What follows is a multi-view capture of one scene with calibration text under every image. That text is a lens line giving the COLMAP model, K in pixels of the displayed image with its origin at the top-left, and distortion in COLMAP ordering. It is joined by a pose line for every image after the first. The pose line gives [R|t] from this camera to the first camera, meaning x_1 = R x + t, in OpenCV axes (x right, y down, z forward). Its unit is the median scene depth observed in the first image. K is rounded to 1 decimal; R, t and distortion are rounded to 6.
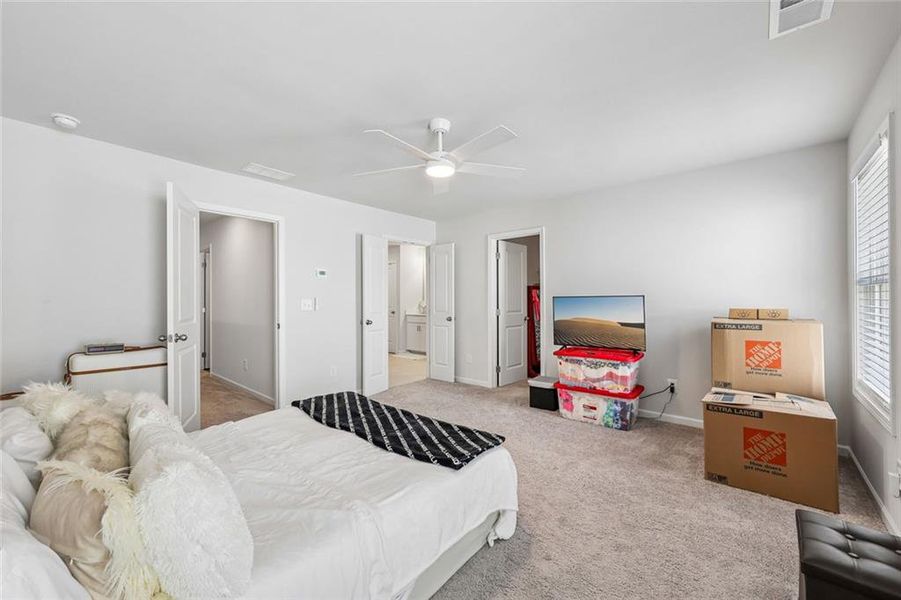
lens RADIAL K [[360.4, 0, 448.1], [0, 360.4, 299.9], [0, 0, 1]] dist [-0.001159, -0.000081]
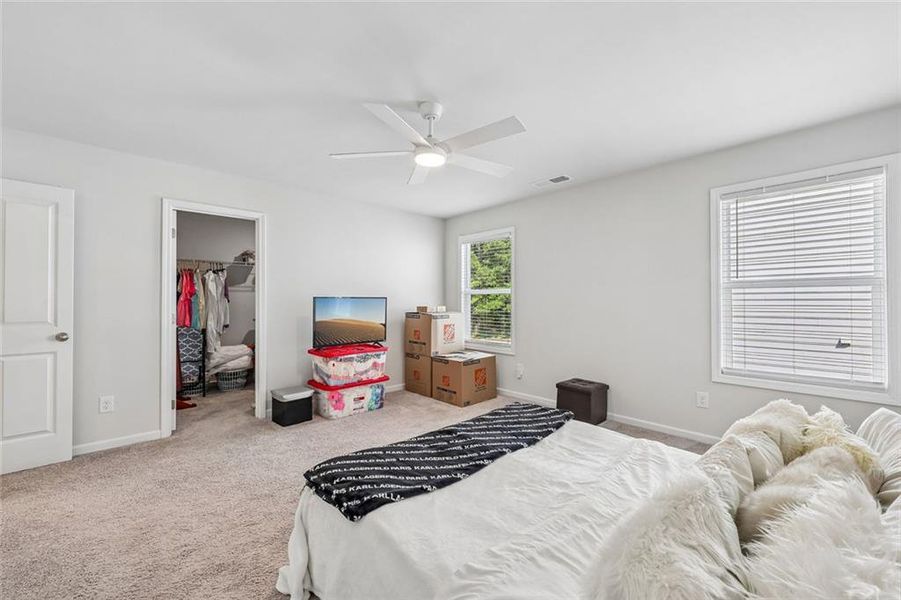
lens RADIAL K [[360.4, 0, 448.1], [0, 360.4, 299.9], [0, 0, 1]] dist [-0.001159, -0.000081]
pose [[0.102610, 0.007075, 0.994696, -0.676545], [0.000208, 0.999975, -0.007134, 0.006061], [-0.994722, 0.000939, 0.102606, 0.626341]]
